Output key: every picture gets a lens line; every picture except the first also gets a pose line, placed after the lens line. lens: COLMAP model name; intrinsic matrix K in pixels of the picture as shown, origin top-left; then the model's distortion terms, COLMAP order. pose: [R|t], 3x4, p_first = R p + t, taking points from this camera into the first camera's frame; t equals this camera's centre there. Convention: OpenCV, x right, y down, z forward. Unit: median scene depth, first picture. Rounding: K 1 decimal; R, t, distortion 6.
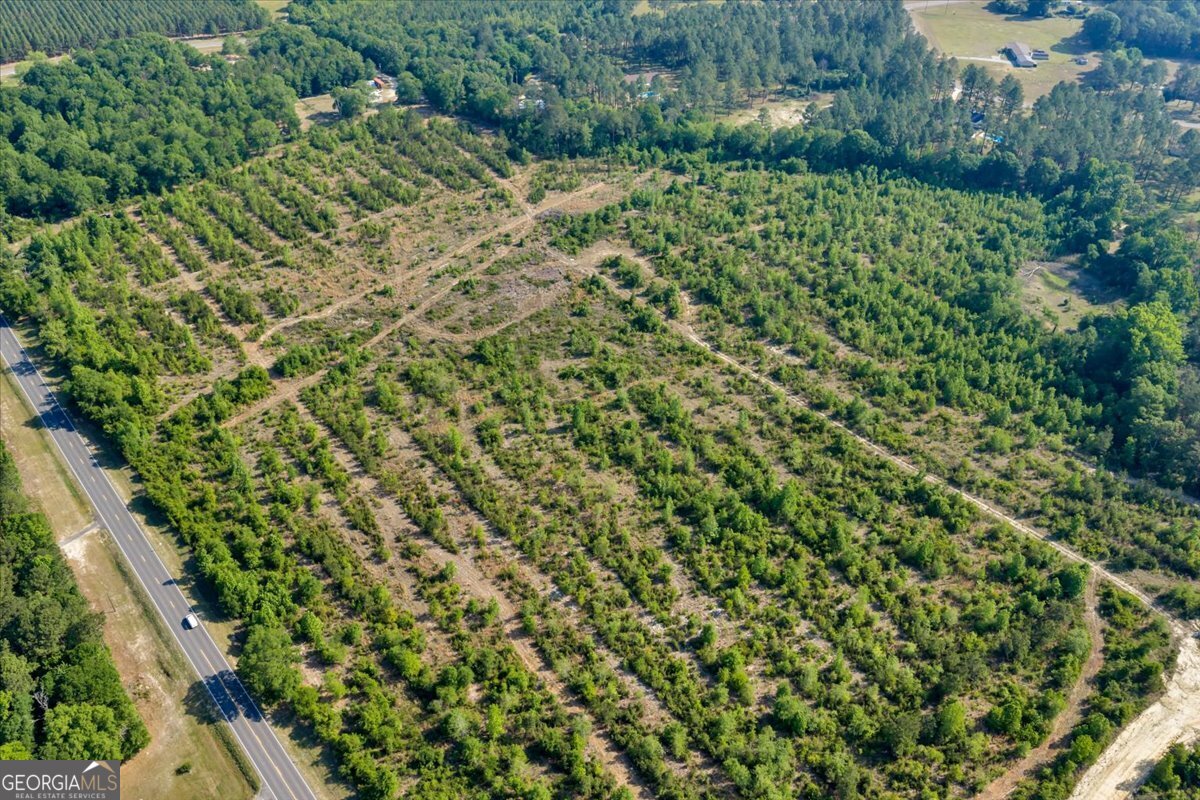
lens RADIAL K [[990.8, 0, 599.3], [0, 990.8, 396.6], [0, 0, 1]] dist [0.010619, -0.014148]
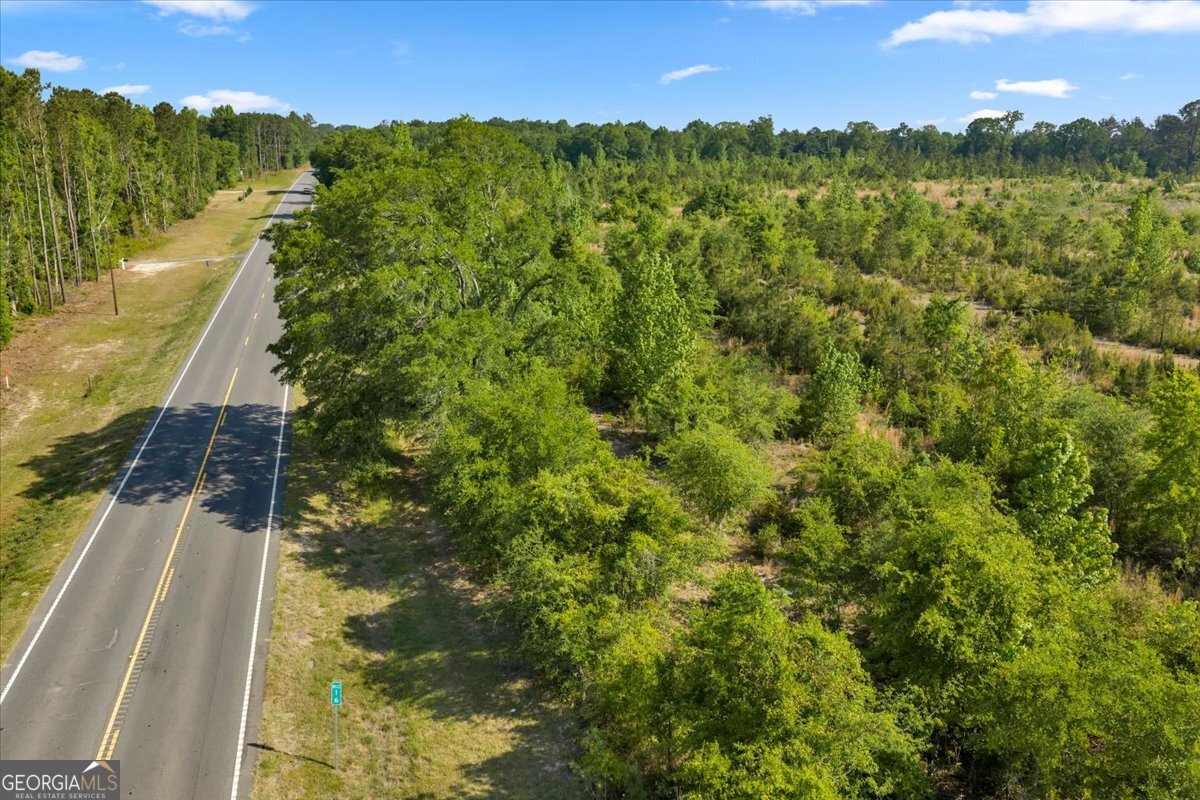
lens RADIAL K [[990.8, 0, 599.3], [0, 990.8, 396.6], [0, 0, 1]] dist [0.010619, -0.014148]
pose [[0.908020, 0.121109, -0.401038, -0.171060], [-0.265690, 0.906626, -0.327778, 0.265616], [0.323895, 0.404181, 0.855412, 0.664190]]
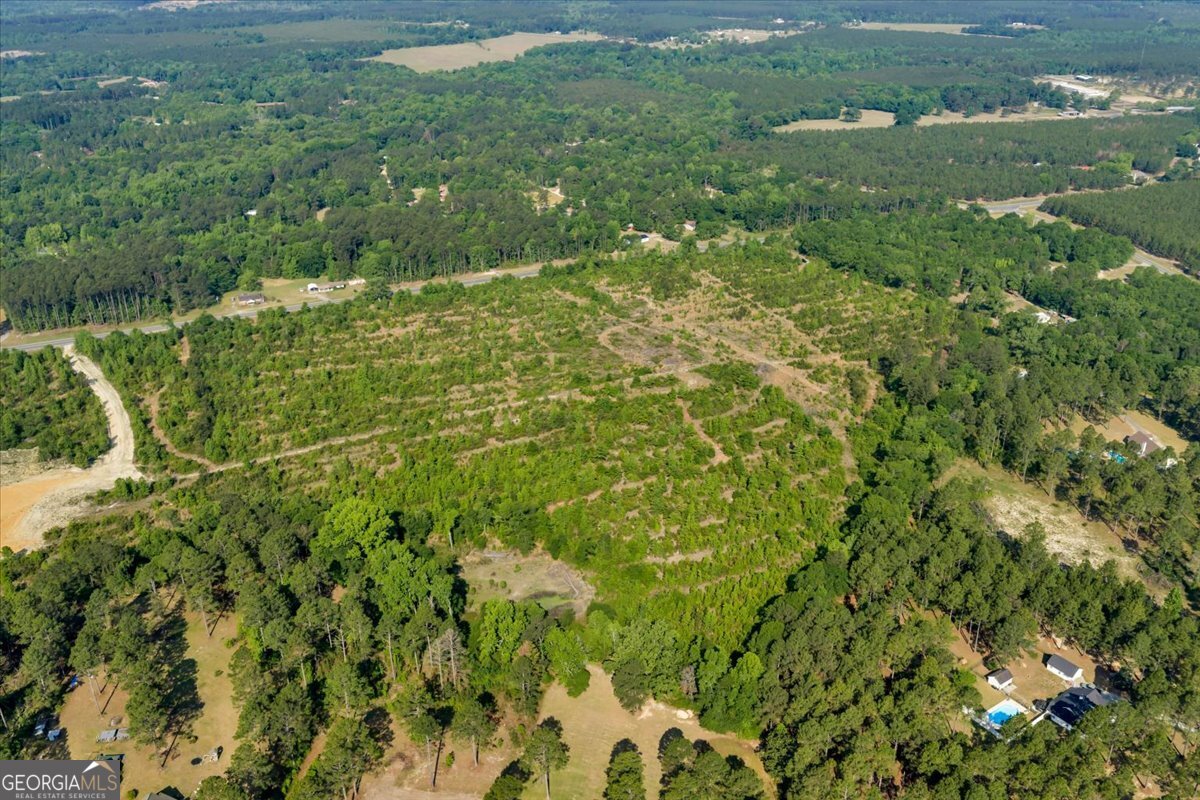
lens RADIAL K [[987.9, 0, 598.8], [0, 987.9, 399.0], [0, 0, 1]] dist [0.001747, -0.006535]
pose [[-0.245765, 0.417341, -0.874886, 1.407051], [-0.591308, 0.650636, 0.476474, -0.822846], [0.768085, 0.634428, 0.086874, 1.082203]]
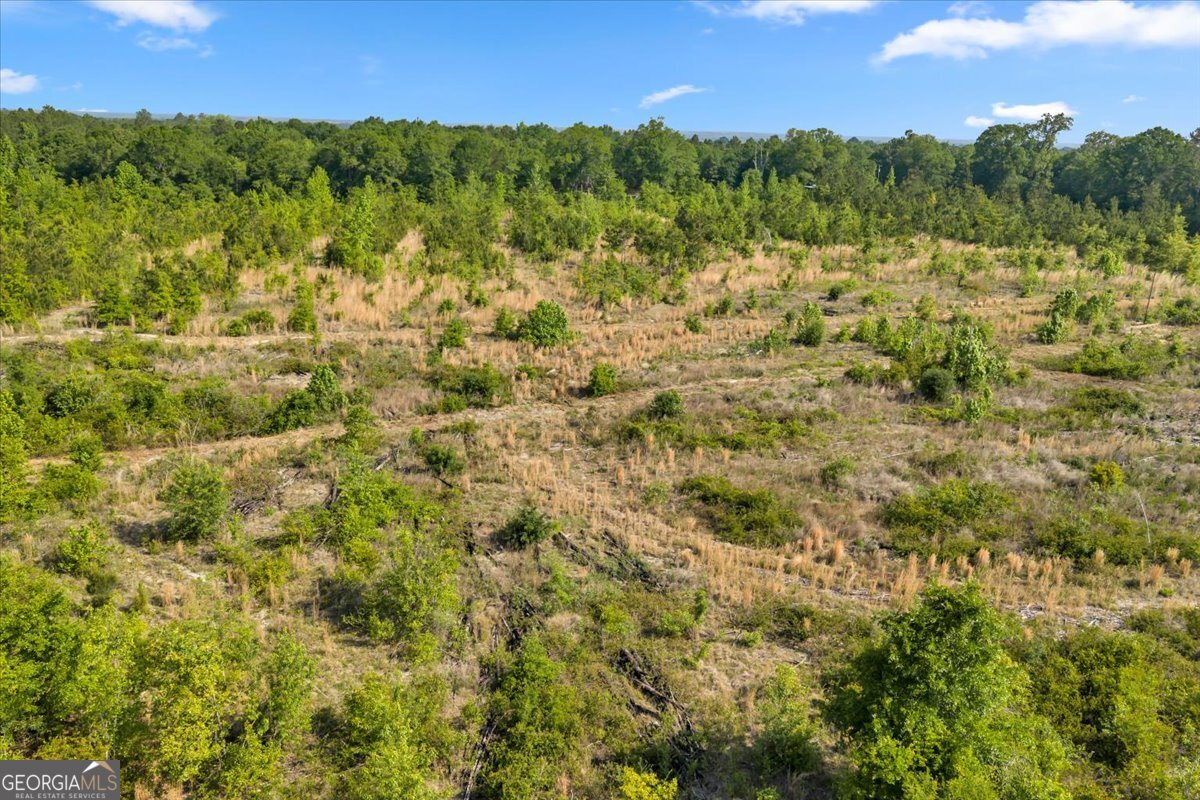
lens RADIAL K [[992.8, 0, 600.6], [0, 992.8, 398.4], [0, 0, 1]] dist [0.009945, -0.014744]
pose [[0.848230, 0.161918, -0.504270, -0.118865], [-0.345097, 0.891226, -0.294318, -0.045366], [0.401763, 0.423672, 0.811842, 1.045678]]
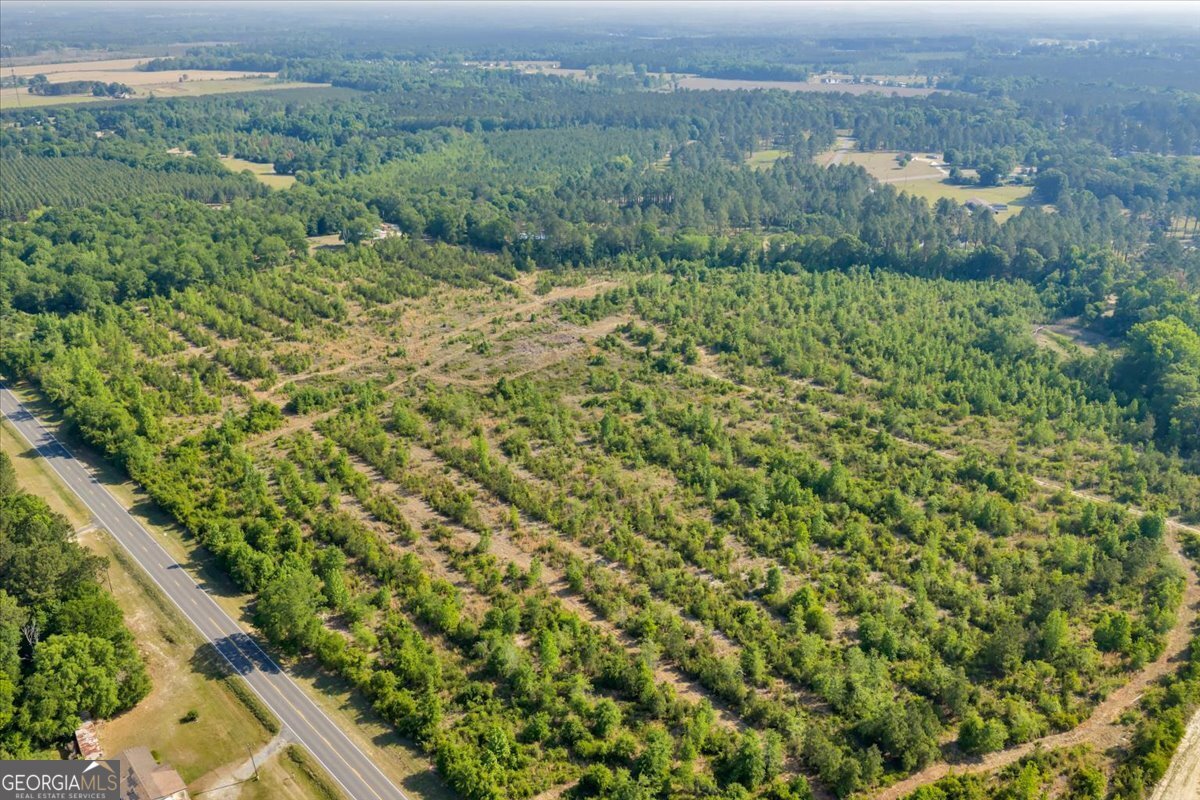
lens RADIAL K [[992.8, 0, 600.6], [0, 992.8, 398.4], [0, 0, 1]] dist [0.009945, -0.014744]
pose [[0.999047, -0.019826, 0.038889, -0.066888], [0.029482, 0.963465, -0.266208, 0.257362], [-0.032190, 0.267101, 0.963131, 0.062567]]
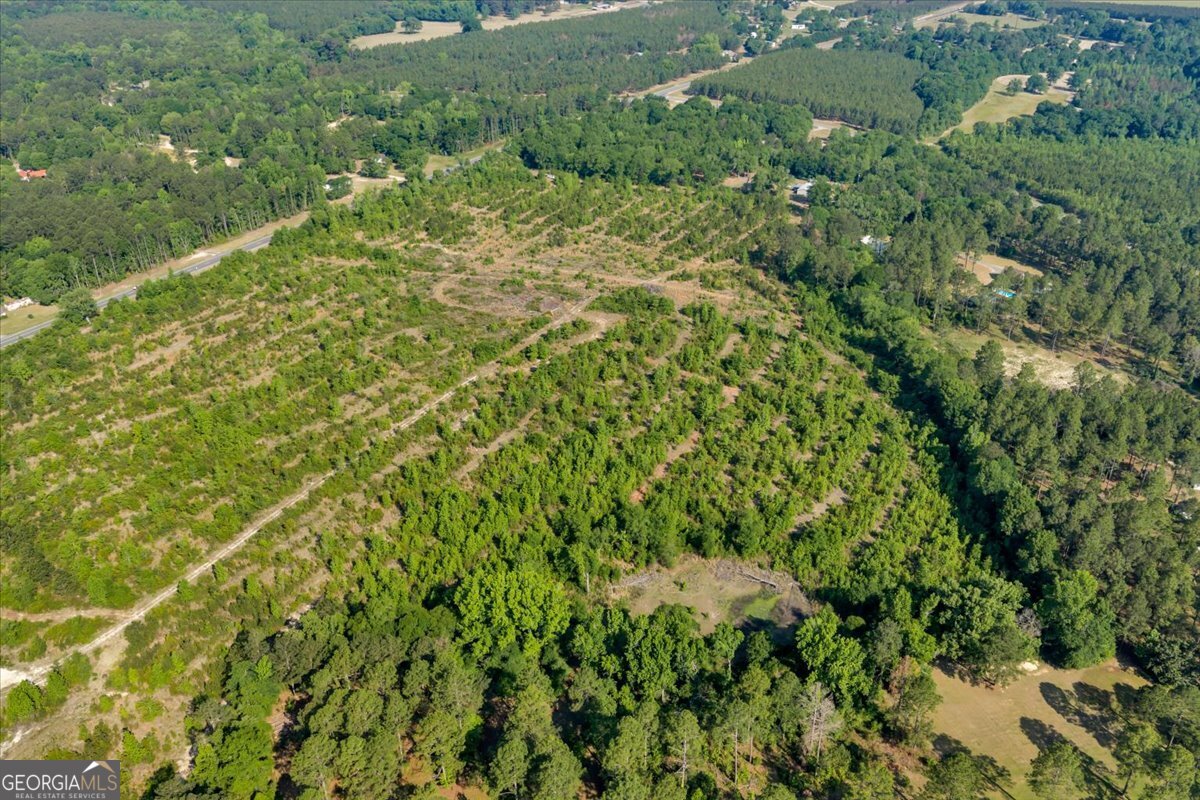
lens RADIAL K [[992.8, 0, 600.6], [0, 992.8, 398.4], [0, 0, 1]] dist [0.009945, -0.014744]
pose [[0.328675, 0.460193, -0.824739, 1.158612], [-0.577689, 0.788802, 0.209920, -0.388368], [0.747160, 0.407447, 0.525108, 0.651700]]
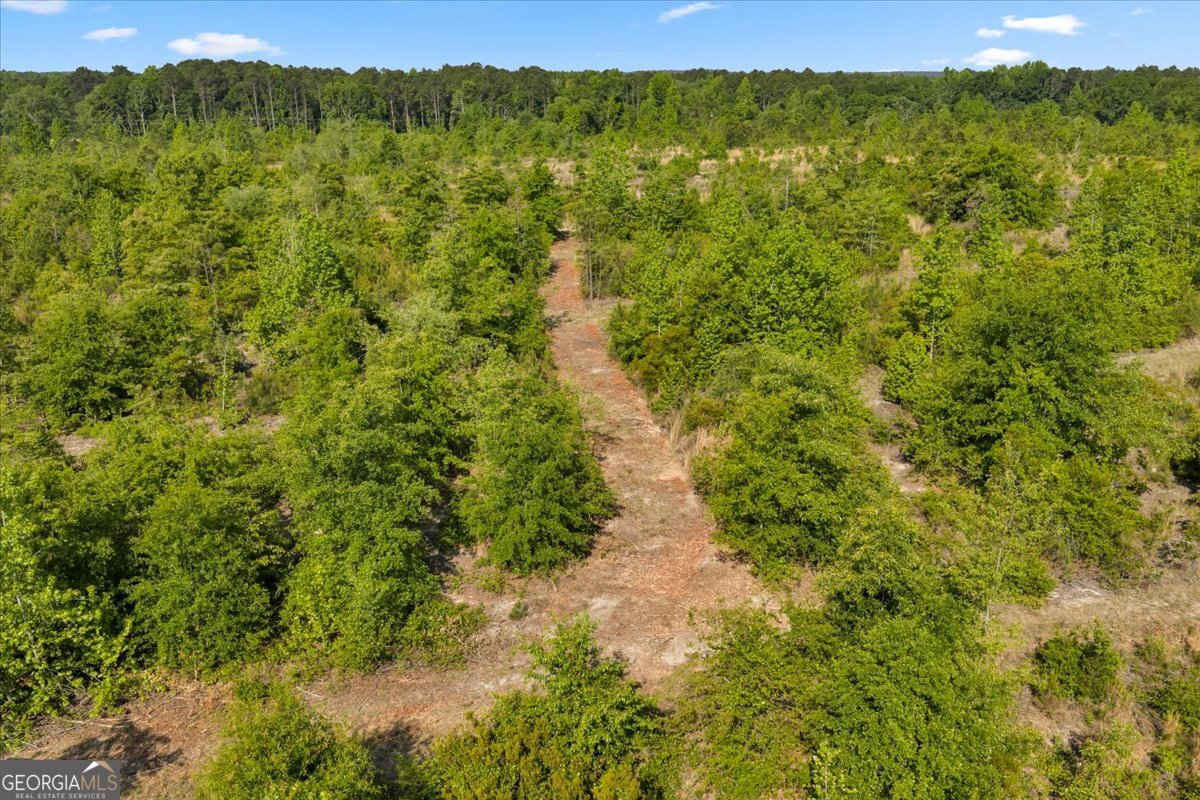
lens RADIAL K [[997.0, 0, 599.7], [0, 997.0, 401.3], [0, 0, 1]] dist [0.011741, -0.020364]
pose [[-0.421765, 0.285516, -0.860579, 0.314053], [-0.550698, 0.673347, 0.493291, -0.289883], [0.720310, 0.681971, -0.126761, 1.370684]]
